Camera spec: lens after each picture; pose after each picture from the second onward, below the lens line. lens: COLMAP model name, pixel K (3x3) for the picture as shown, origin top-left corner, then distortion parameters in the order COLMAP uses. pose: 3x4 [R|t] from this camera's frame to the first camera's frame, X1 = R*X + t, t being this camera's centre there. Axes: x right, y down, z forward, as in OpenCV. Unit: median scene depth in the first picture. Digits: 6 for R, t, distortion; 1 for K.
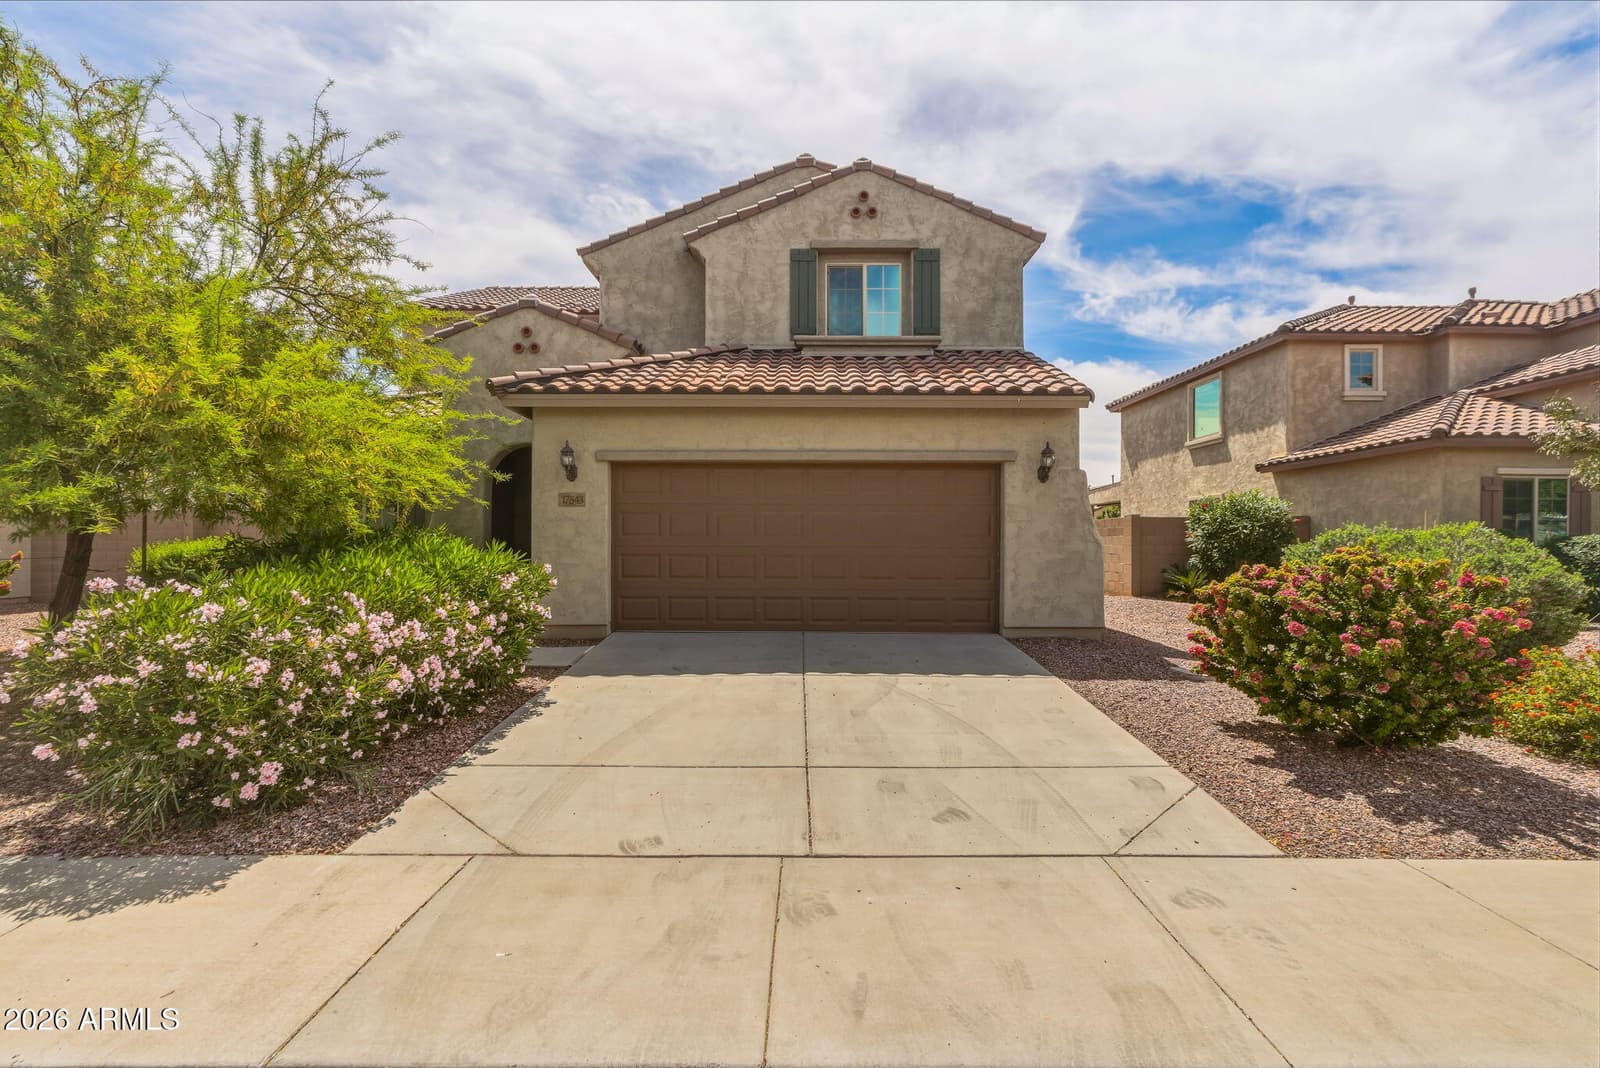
lens RADIAL K [[756.8, 0, 796.3], [0, 756.8, 542.6], [0, 0, 1]] dist [-0.001294, 0.000138]
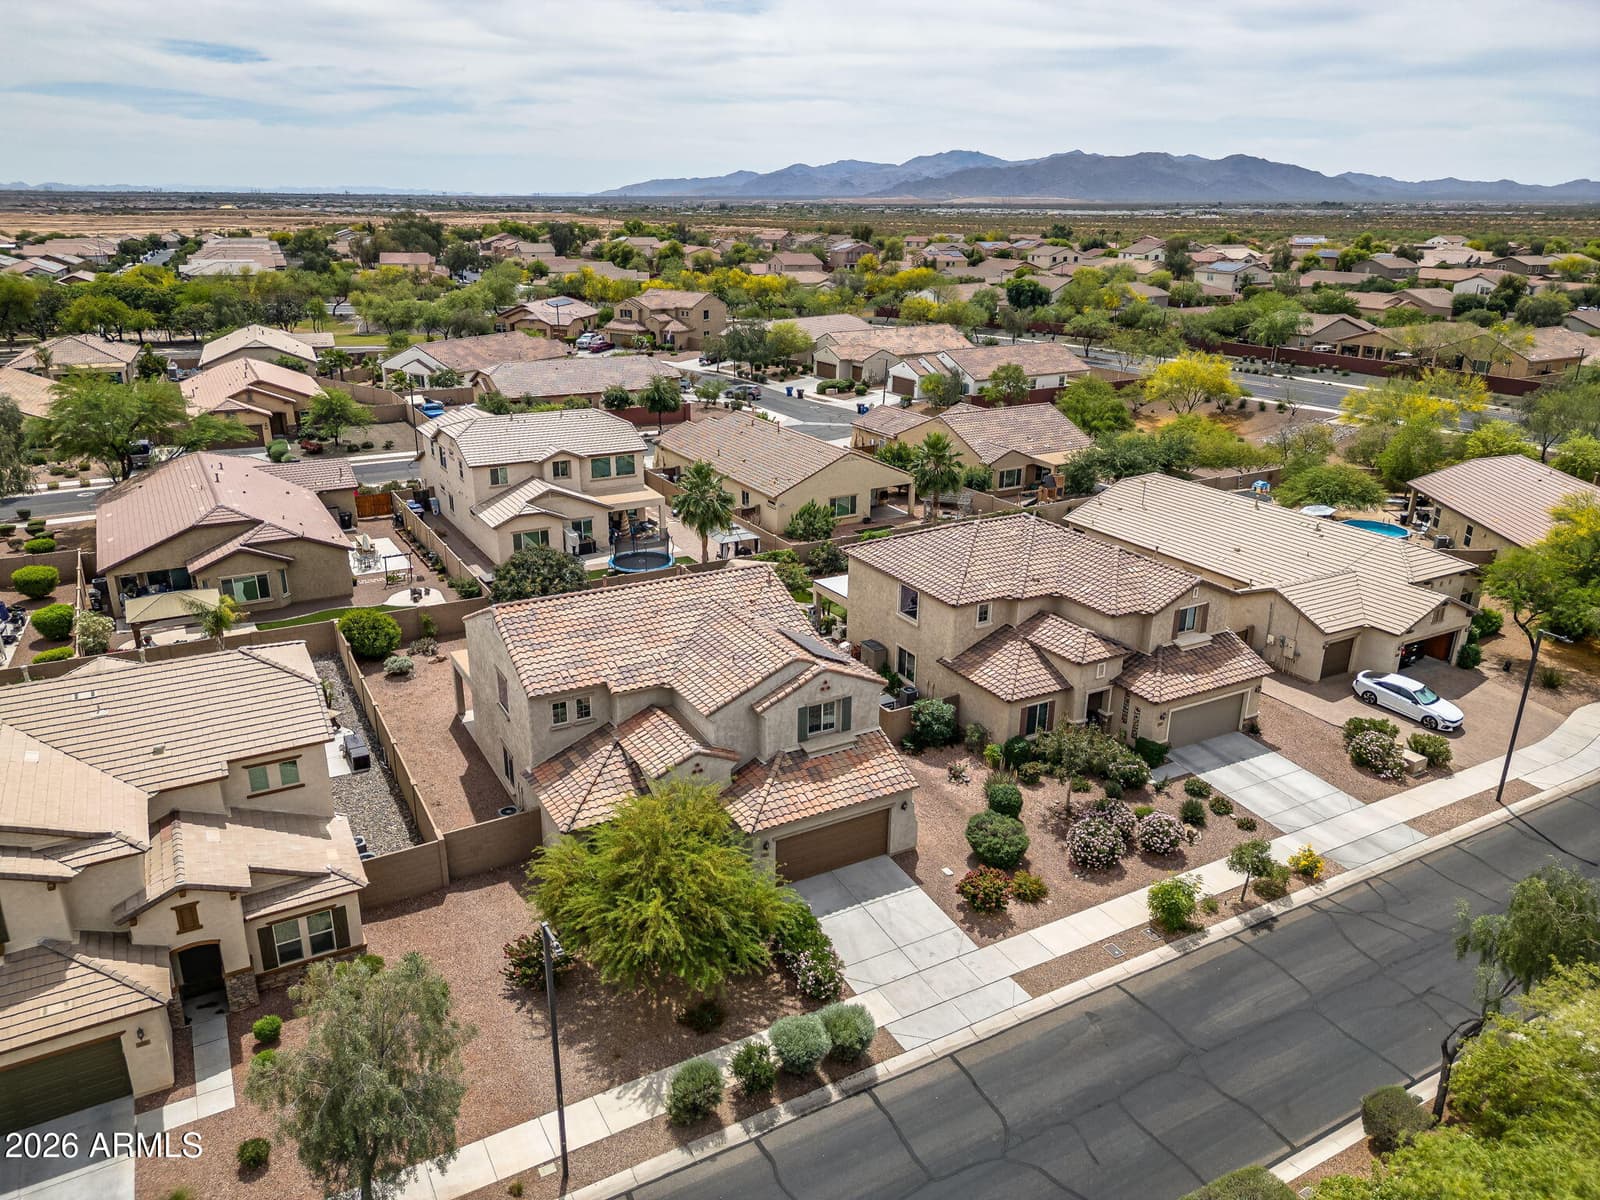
lens RADIAL K [[1121.5, 0, 796.9], [0, 1121.5, 601.3], [0, 0, 1]] dist [0.063263, -0.058244]
pose [[0.871237, -0.161776, 0.463438, -1.582159], [-0.006554, 0.940211, 0.340528, -1.899738], [-0.490819, -0.299718, 0.818087, -1.765701]]
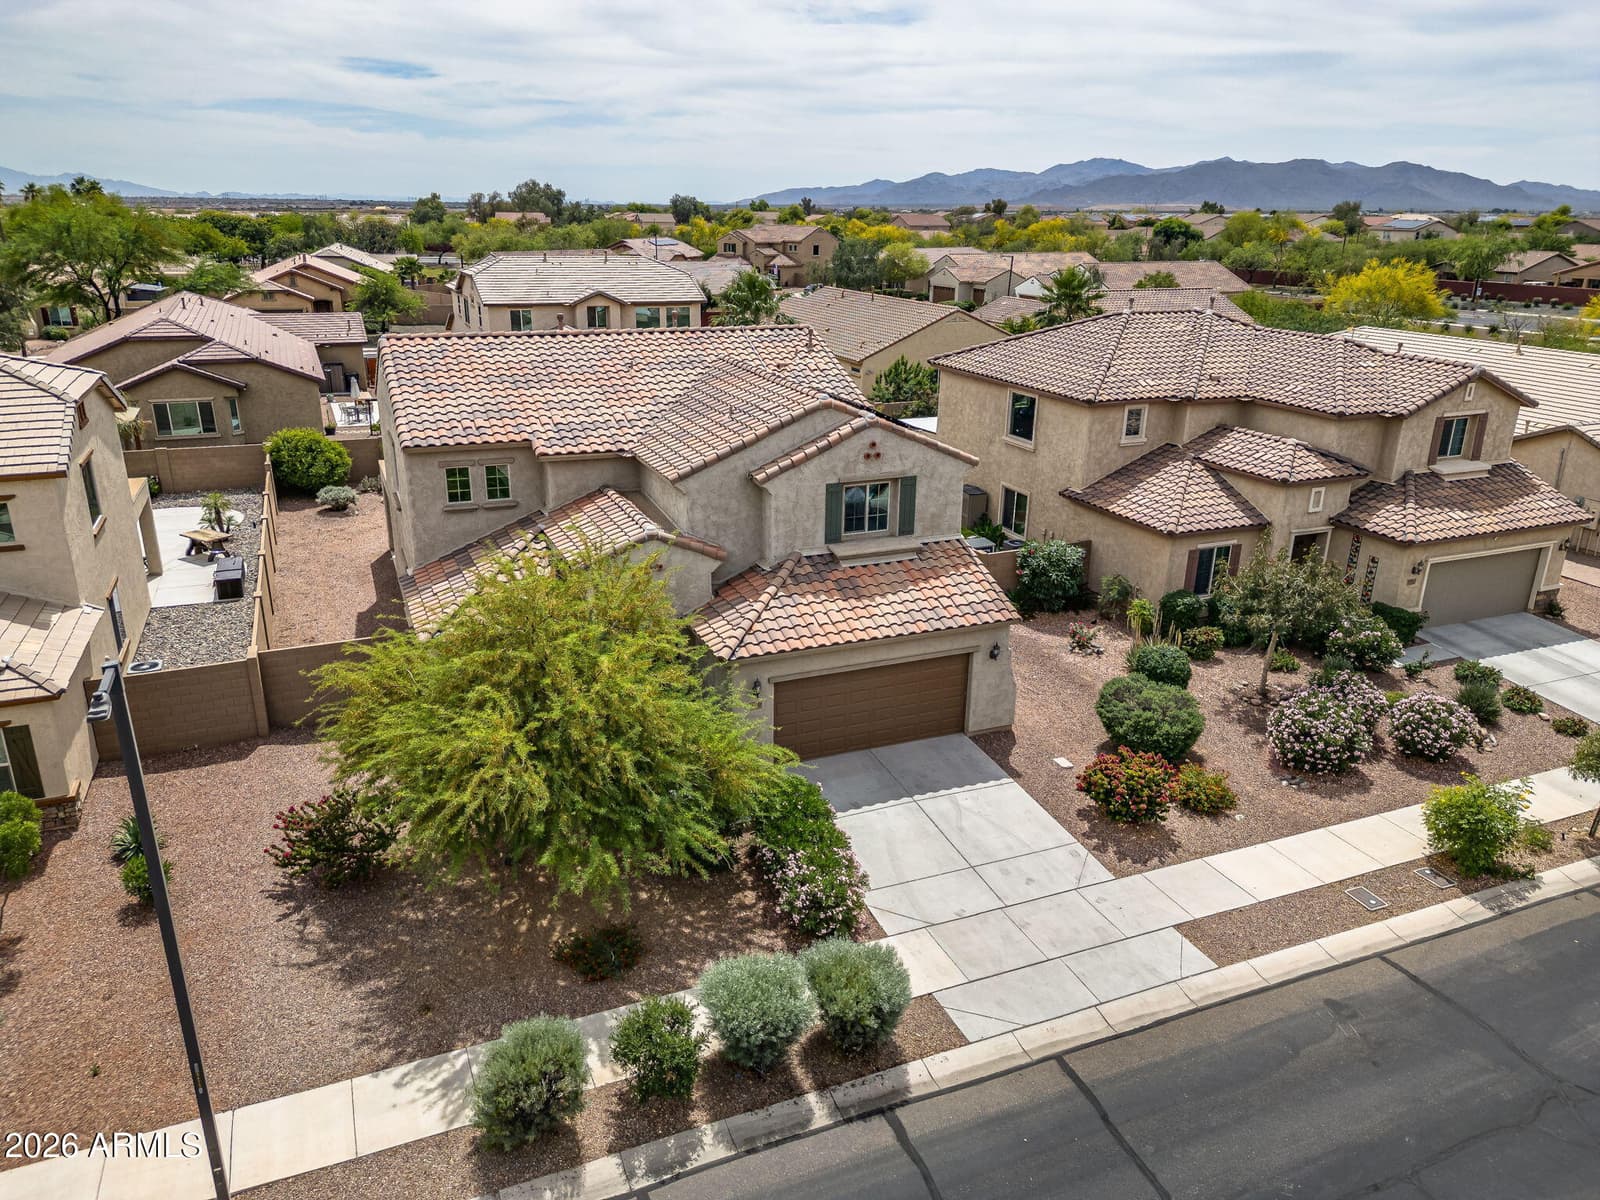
lens RADIAL K [[1121.5, 0, 796.9], [0, 1121.5, 601.3], [0, 0, 1]] dist [0.063263, -0.058244]
pose [[0.920840, -0.123468, 0.369877, -0.885961], [-0.008052, 0.942325, 0.334604, -0.896997], [-0.389857, -0.311095, 0.866736, -0.918968]]
